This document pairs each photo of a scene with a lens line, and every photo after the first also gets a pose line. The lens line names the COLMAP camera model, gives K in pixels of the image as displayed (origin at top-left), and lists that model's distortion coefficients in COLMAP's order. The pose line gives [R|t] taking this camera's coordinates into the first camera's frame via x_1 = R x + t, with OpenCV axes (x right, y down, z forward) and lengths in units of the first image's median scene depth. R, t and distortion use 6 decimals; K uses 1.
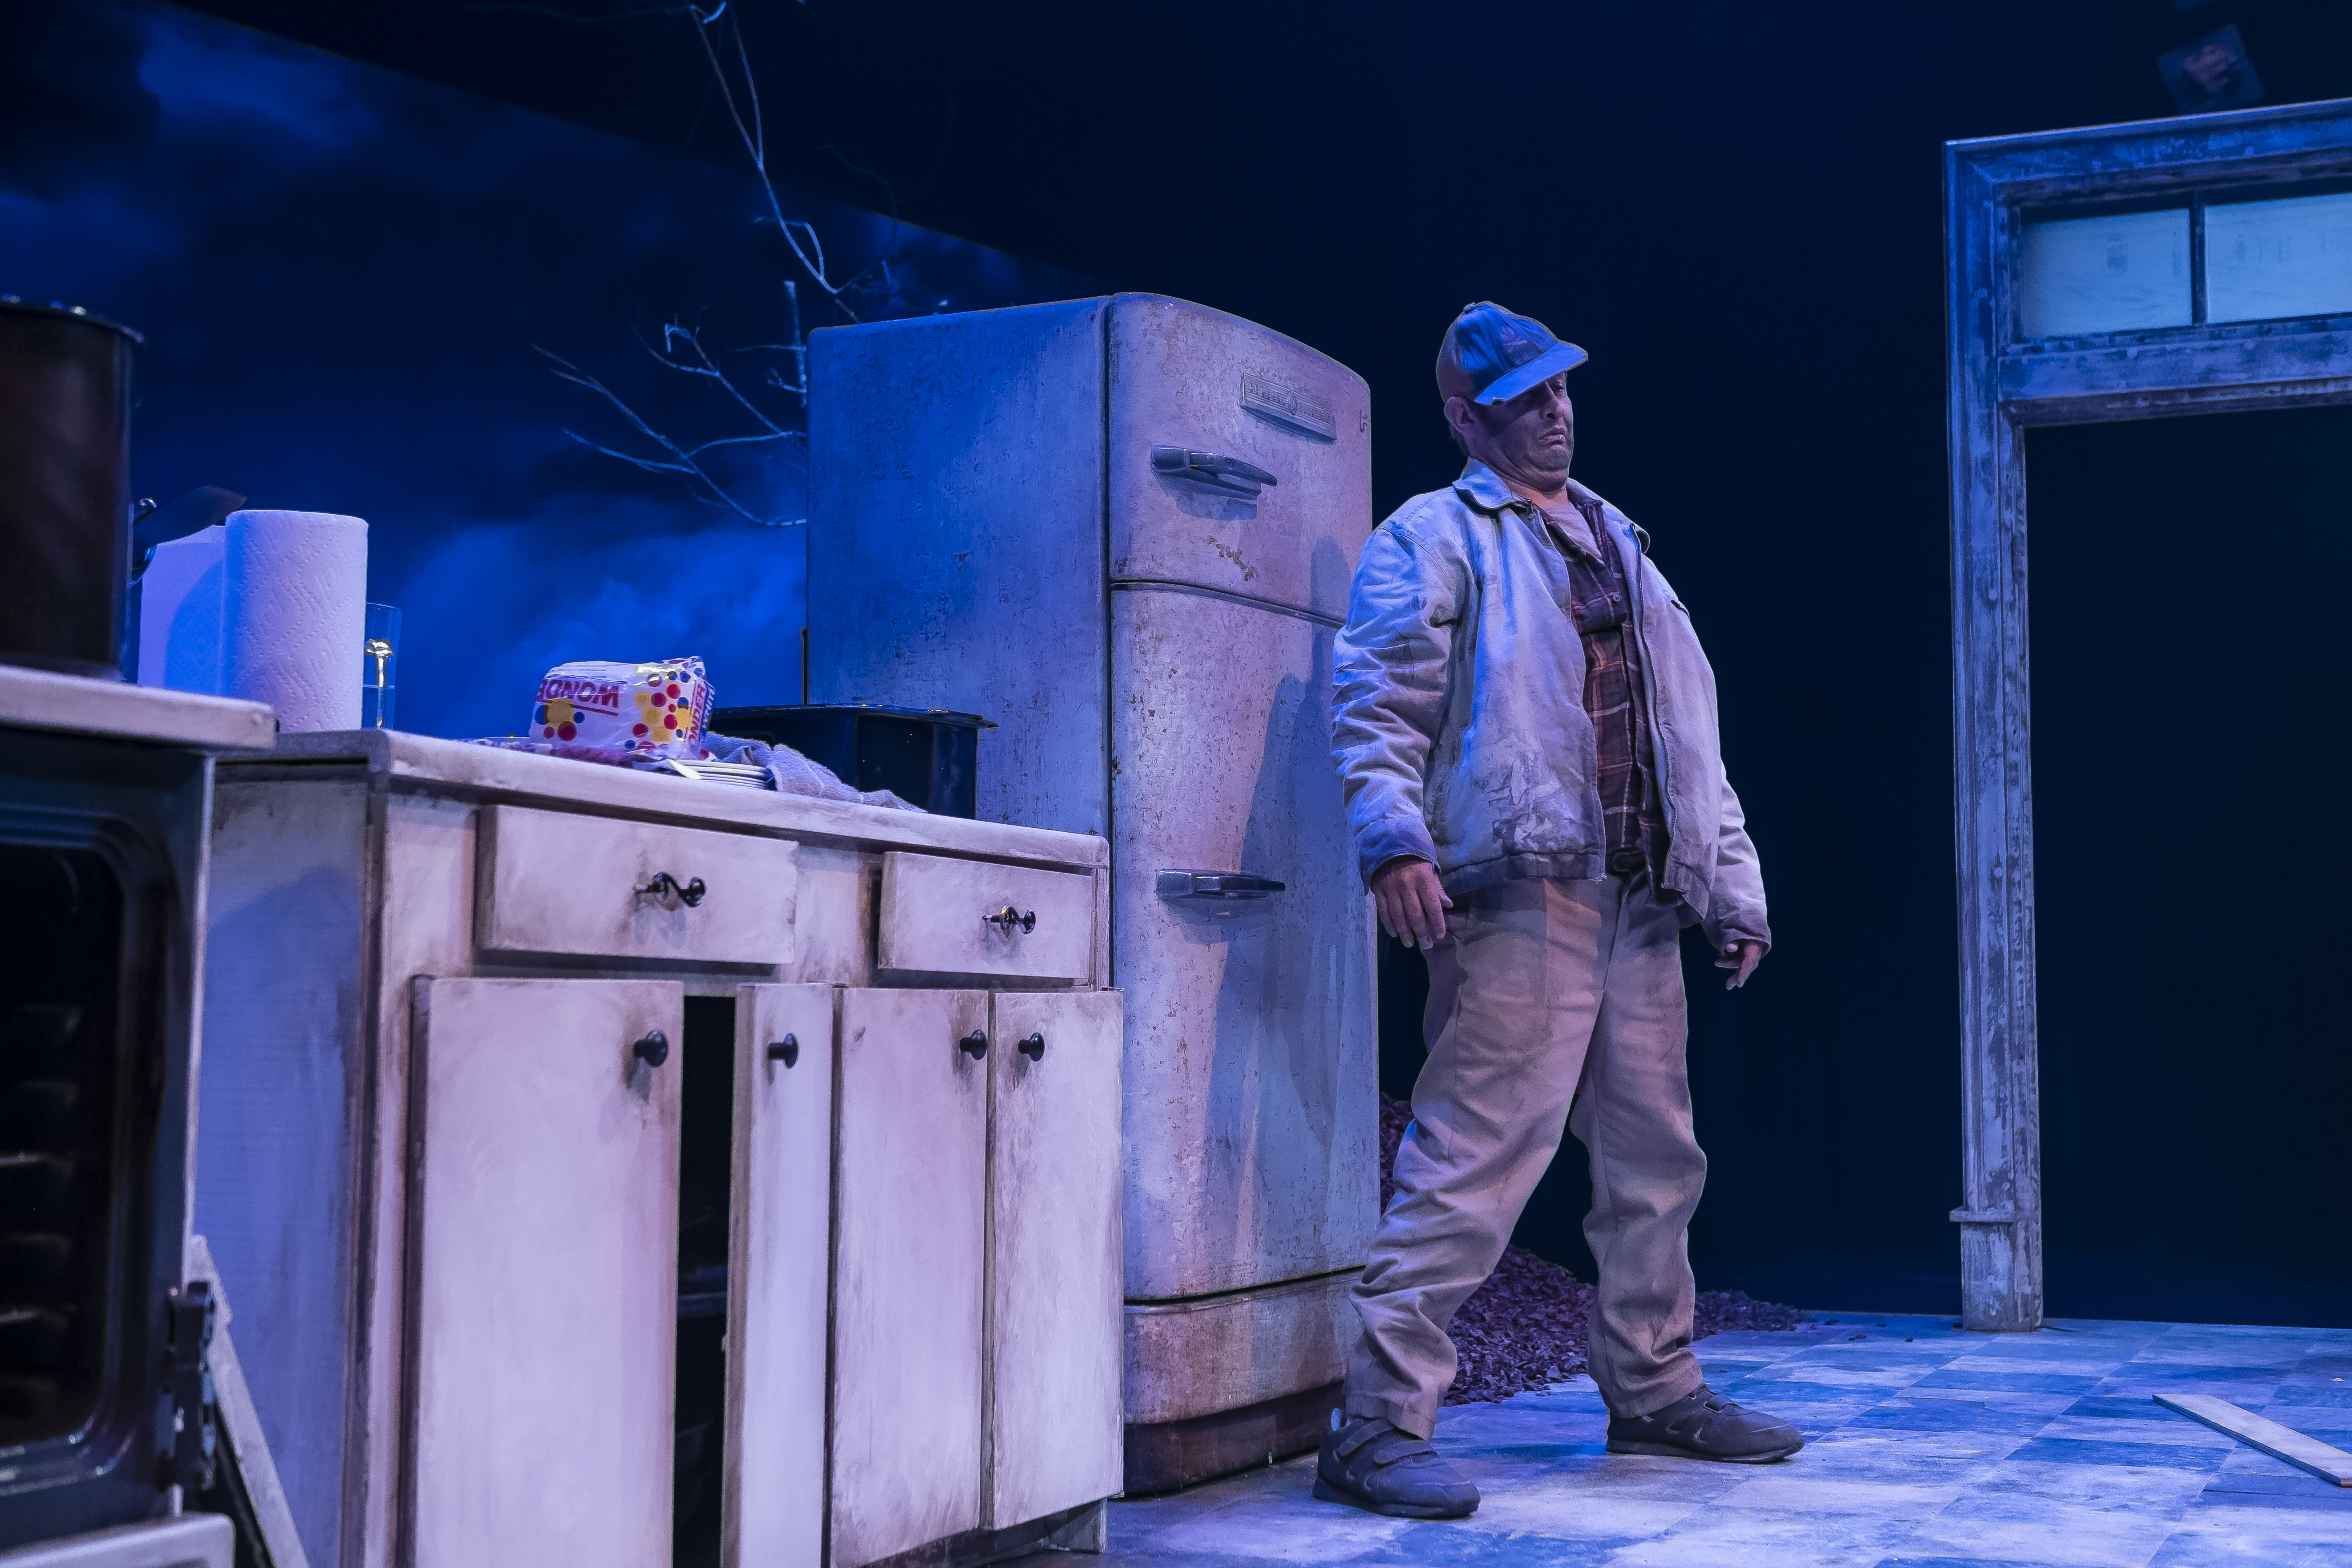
lens RADIAL K [[3333.0, 0, 1289.3], [0, 3333.0, 778.2], [0, 0, 1]] dist [0.028846, 0.024608]
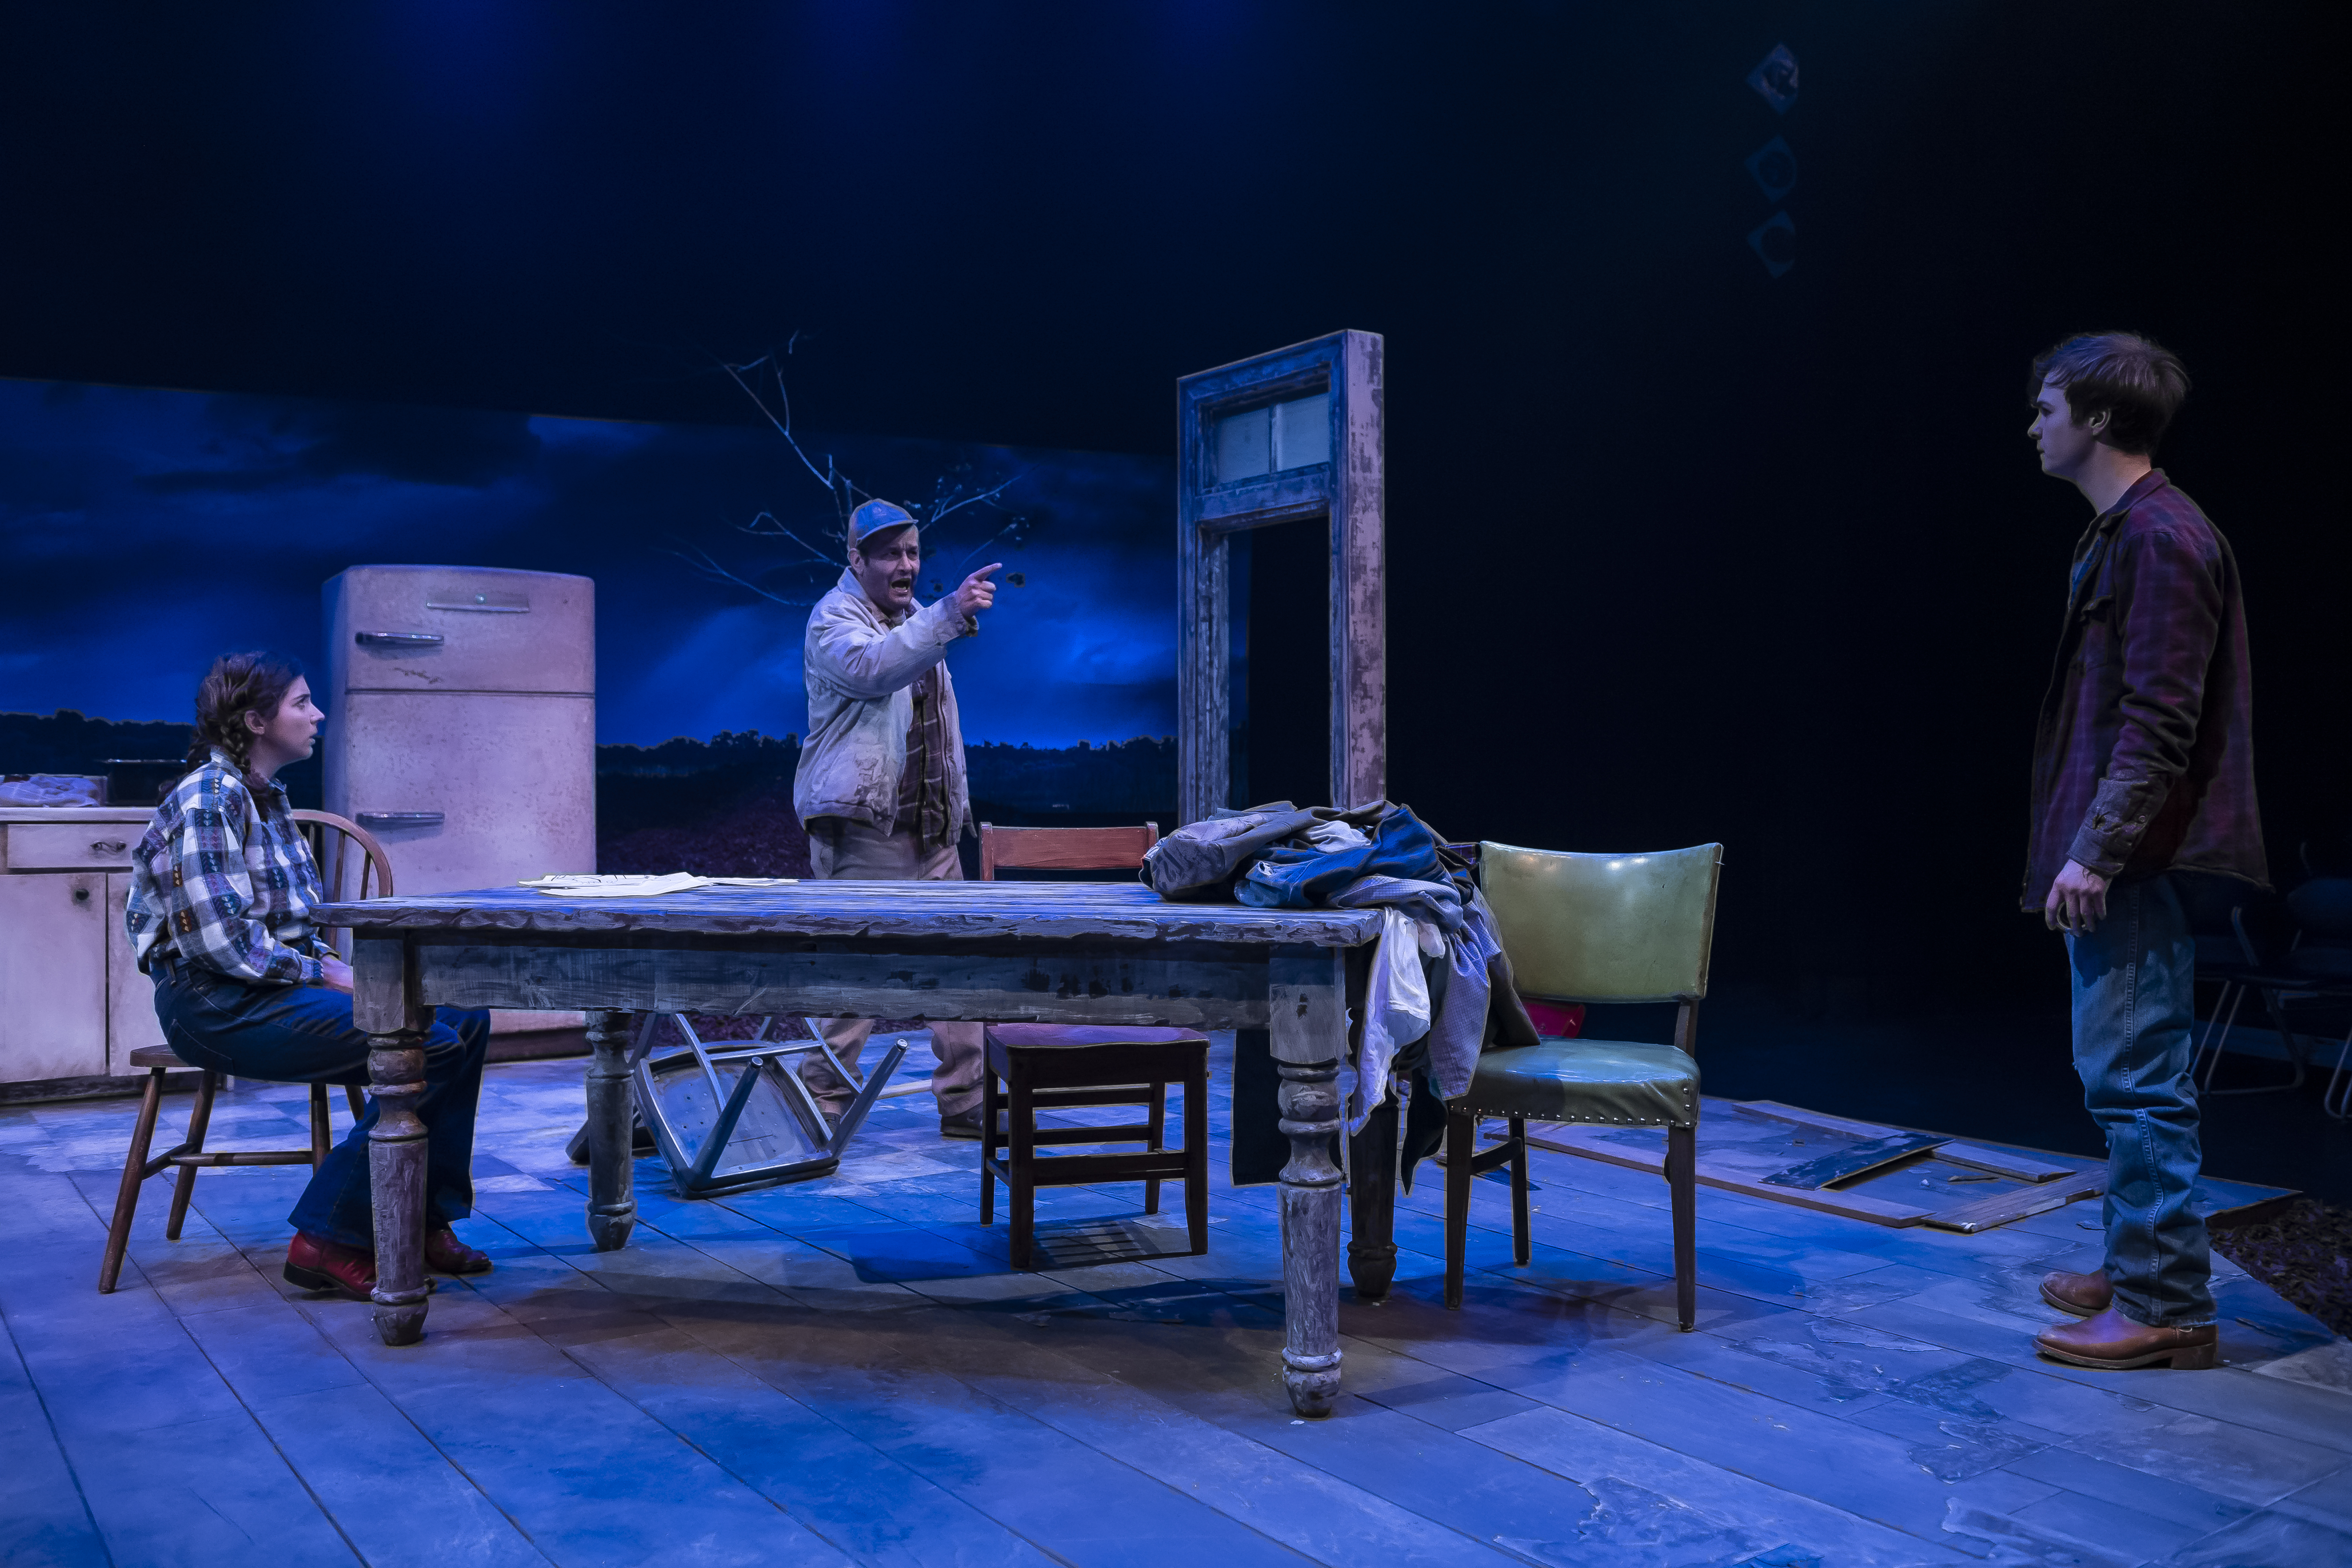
lens RADIAL K [[1987.0, 0, 1176.0], [0, 1987.0, 784.0], [0, 0, 1]] dist [-0.008236, -0.005104]
pose [[0.848643, 0.004415, -0.528947, 0.782453], [0.034867, 0.997324, 0.064265, -0.041108], [0.527815, -0.072980, 0.846218, 0.074219]]
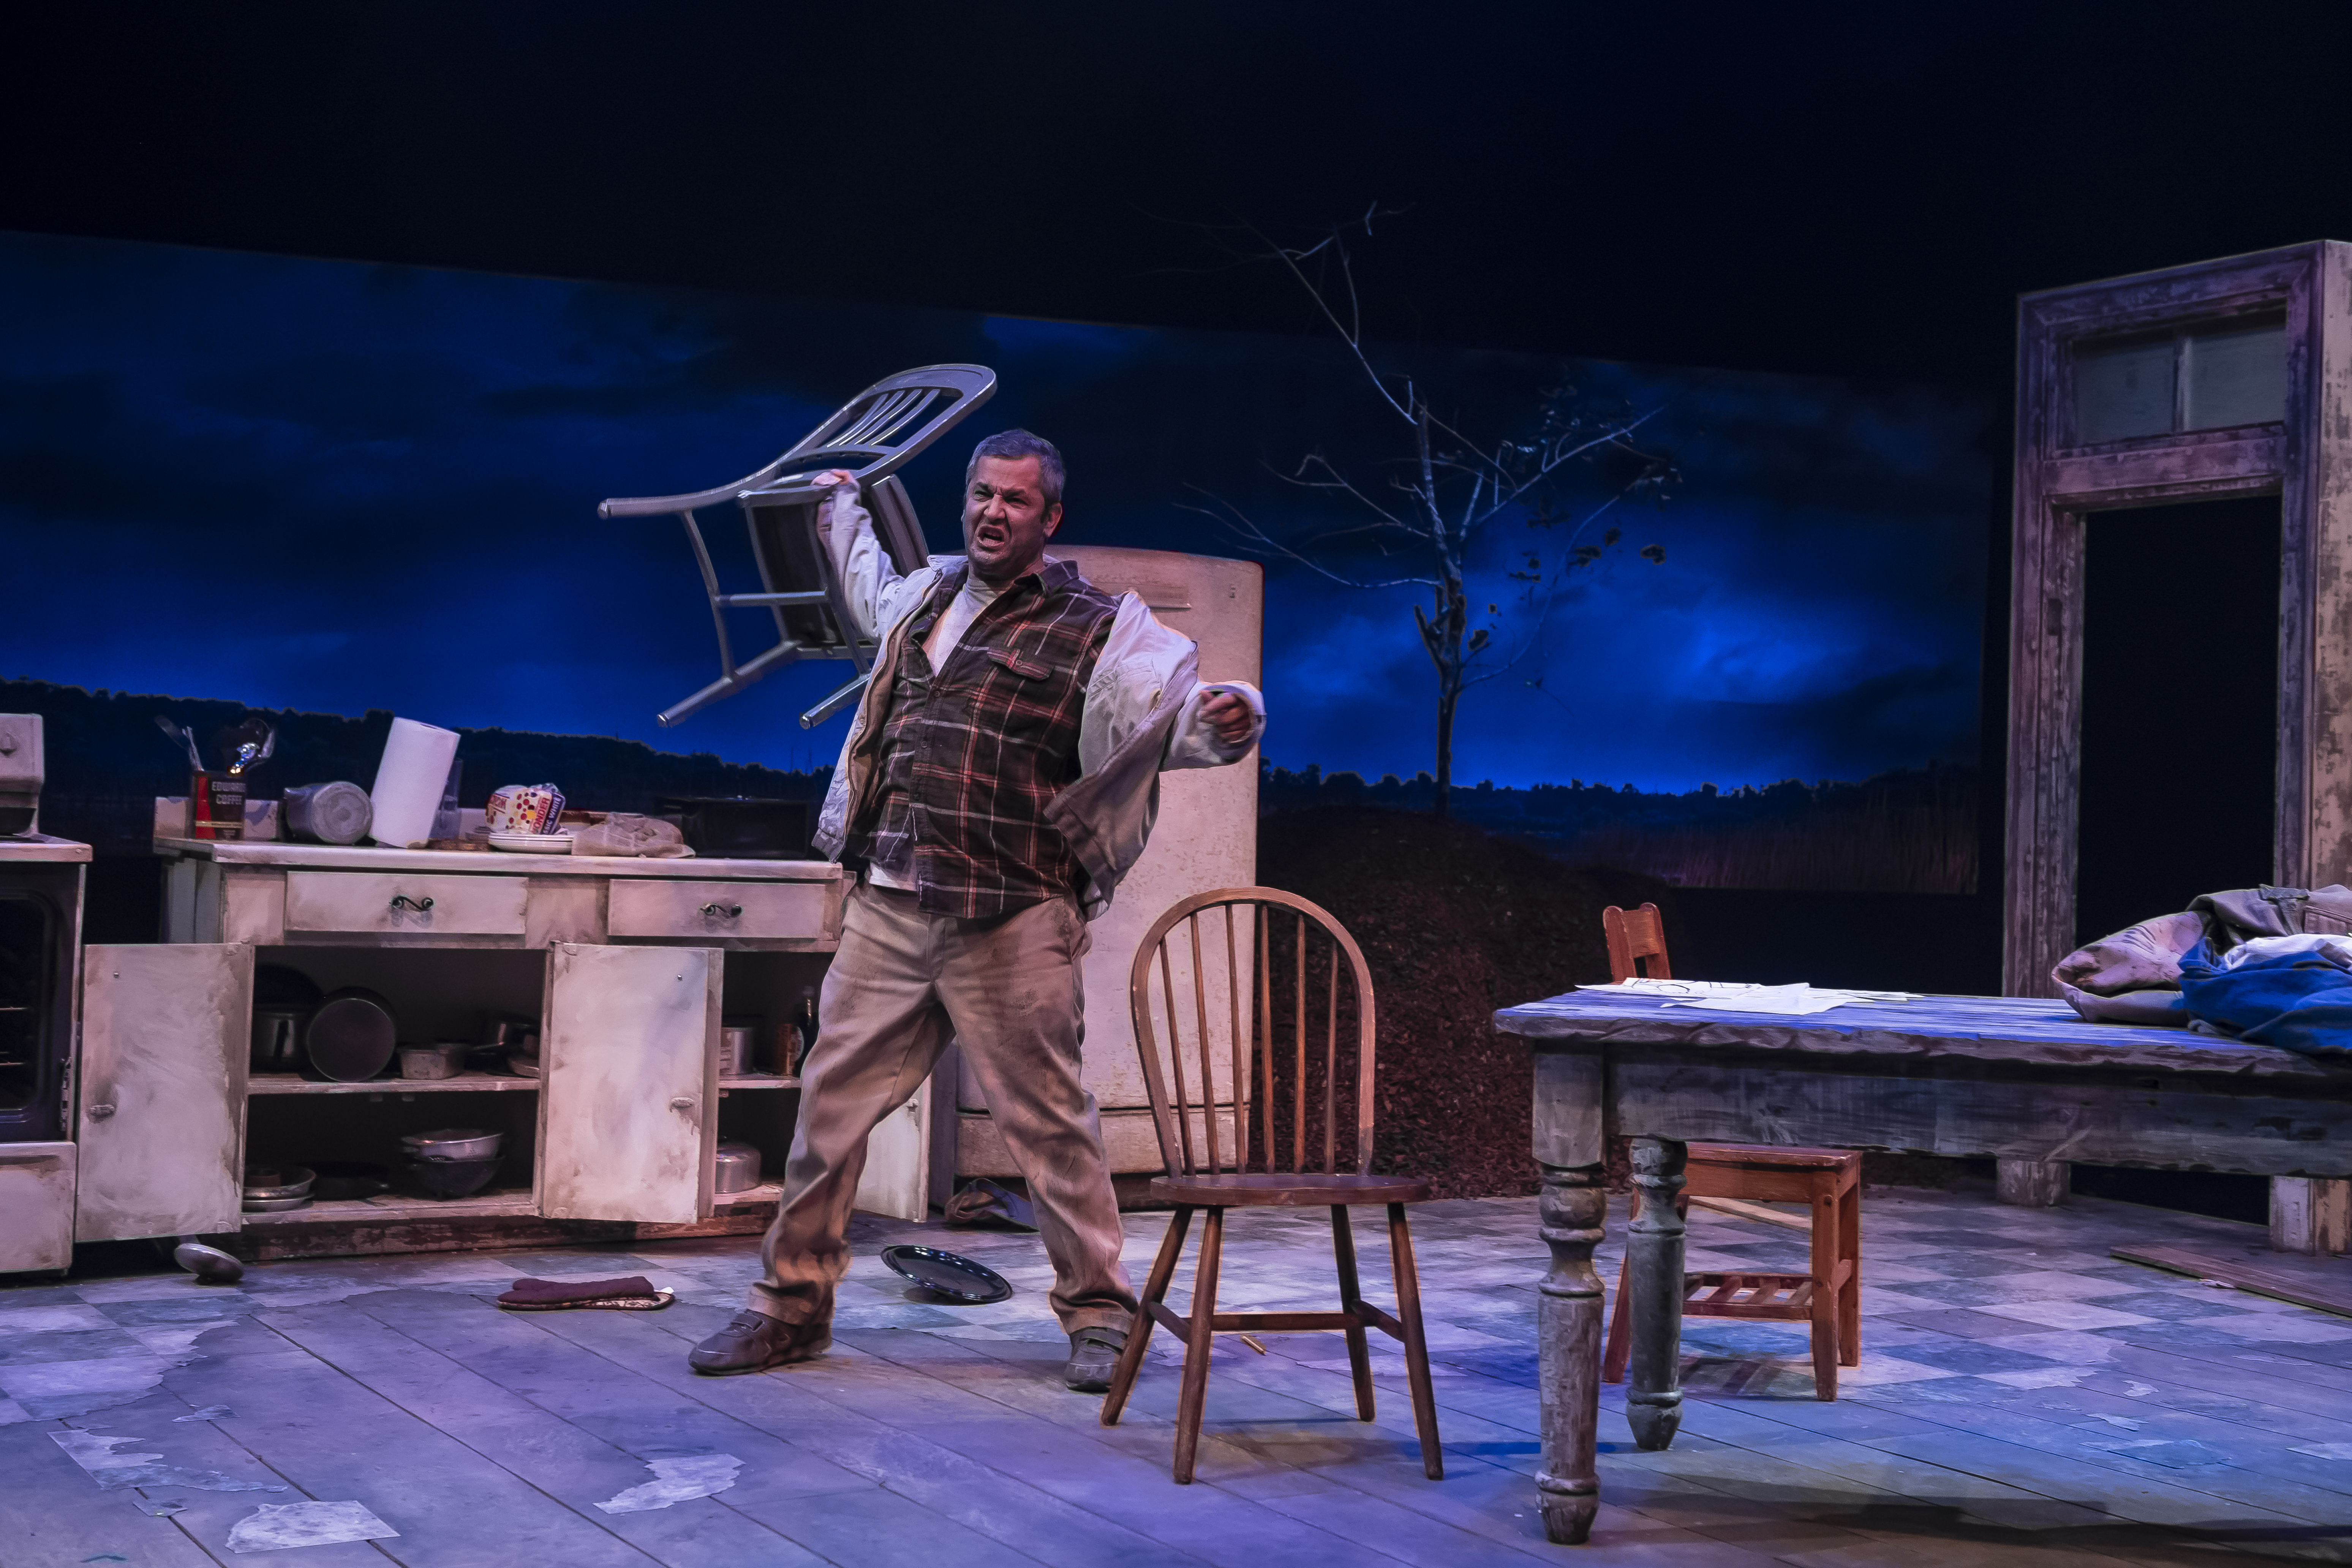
lens RADIAL K [[3094.2, 0, 1176.0], [0, 3094.2, 784.0], [0, 0, 1]] dist [0.033235, 0.076305]
pose [[0.800059, 0.020757, -0.599563, 0.676016], [0.012392, 0.998616, 0.051110, -0.067497], [0.599794, -0.048321, 0.798694, -0.172286]]
